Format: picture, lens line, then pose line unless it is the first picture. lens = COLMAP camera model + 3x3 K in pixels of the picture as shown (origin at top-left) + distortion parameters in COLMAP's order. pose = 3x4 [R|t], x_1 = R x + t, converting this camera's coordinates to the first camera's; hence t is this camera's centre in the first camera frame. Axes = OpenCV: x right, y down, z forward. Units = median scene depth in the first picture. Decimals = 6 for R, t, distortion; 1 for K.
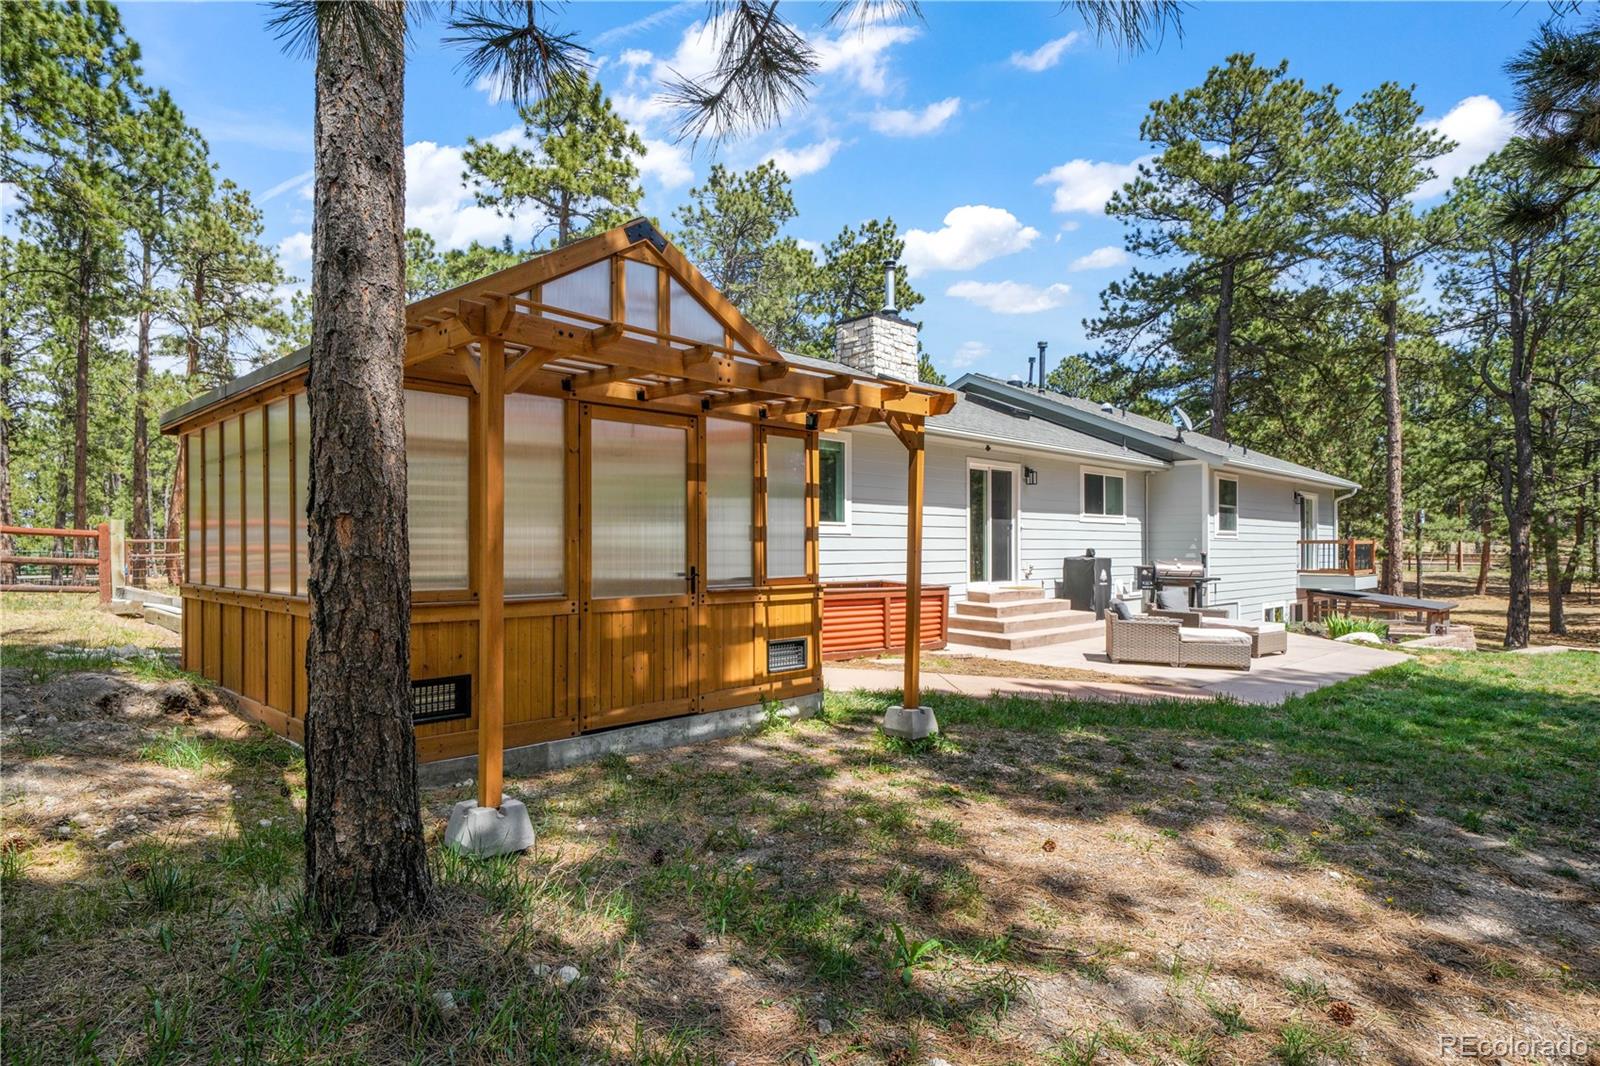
lens RADIAL K [[930.4, 0, 791.0], [0, 930.4, 535.8], [0, 0, 1]] dist [0.007334, 0.002533]
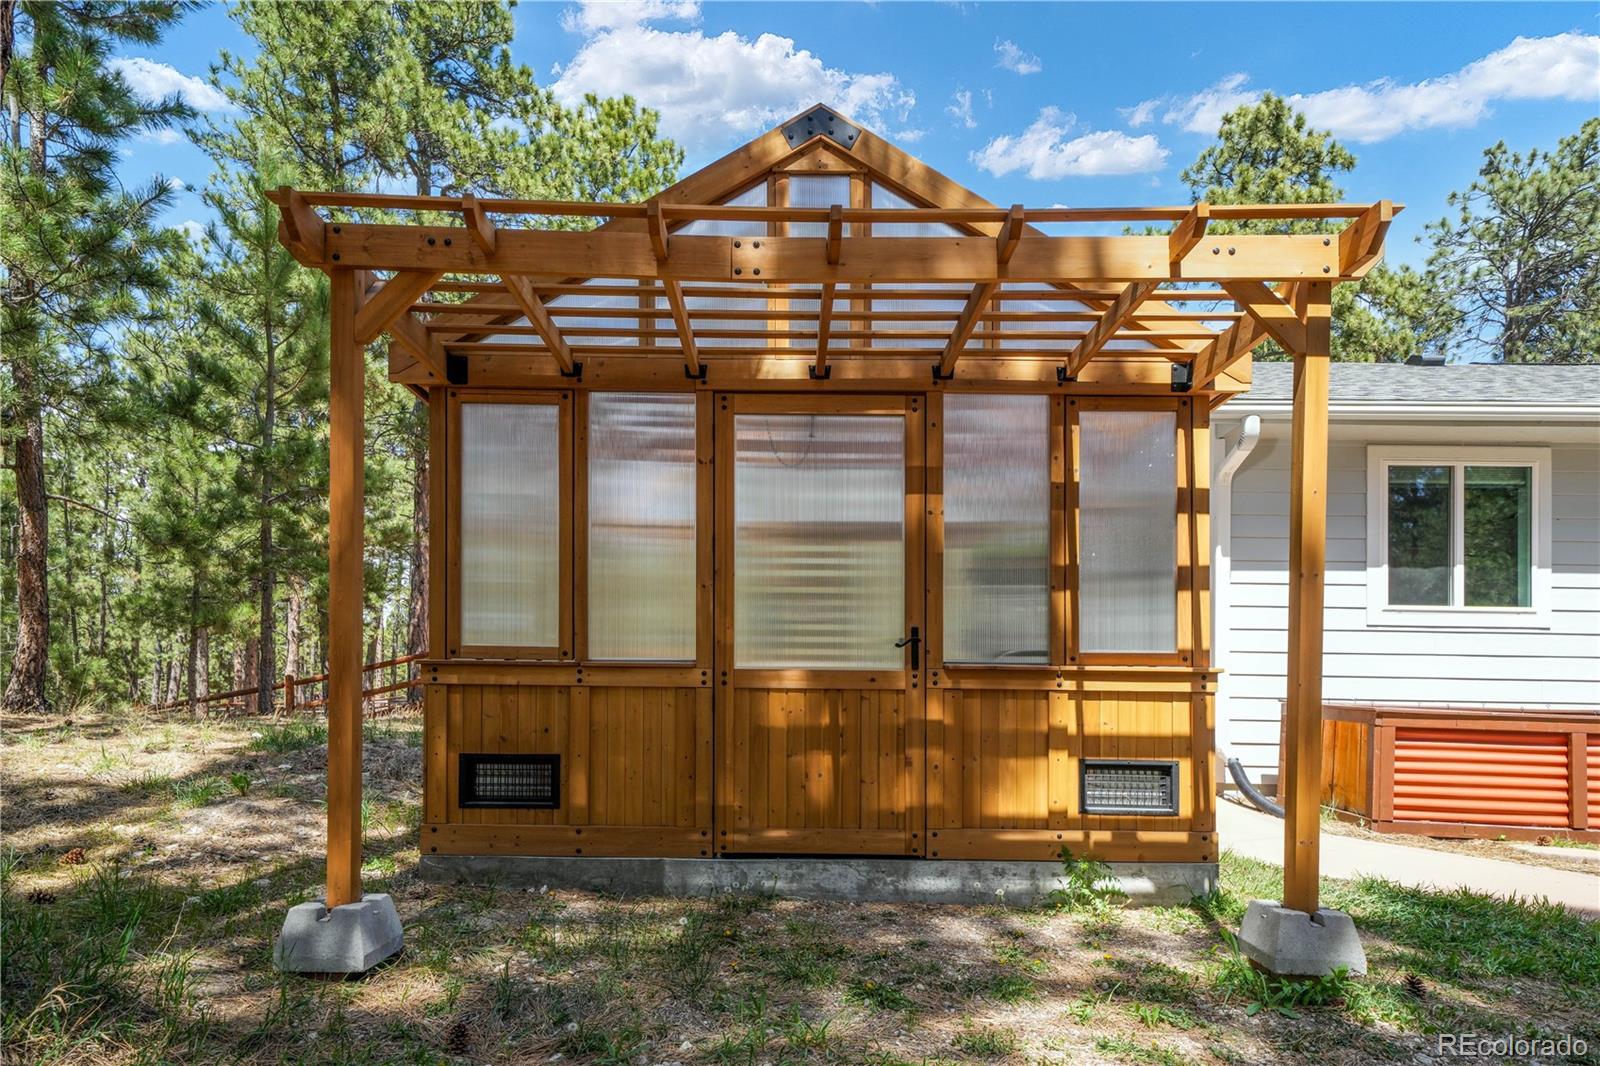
lens RADIAL K [[930.4, 0, 838.4], [0, 930.4, 703.1], [0, 0, 1]] dist [0.007334, 0.002533]
pose [[0.681336, 0.003055, -0.731964, 0.305601], [-0.008463, 0.999957, -0.003704, 0.081974], [0.731922, 0.008718, 0.681333, 0.488167]]
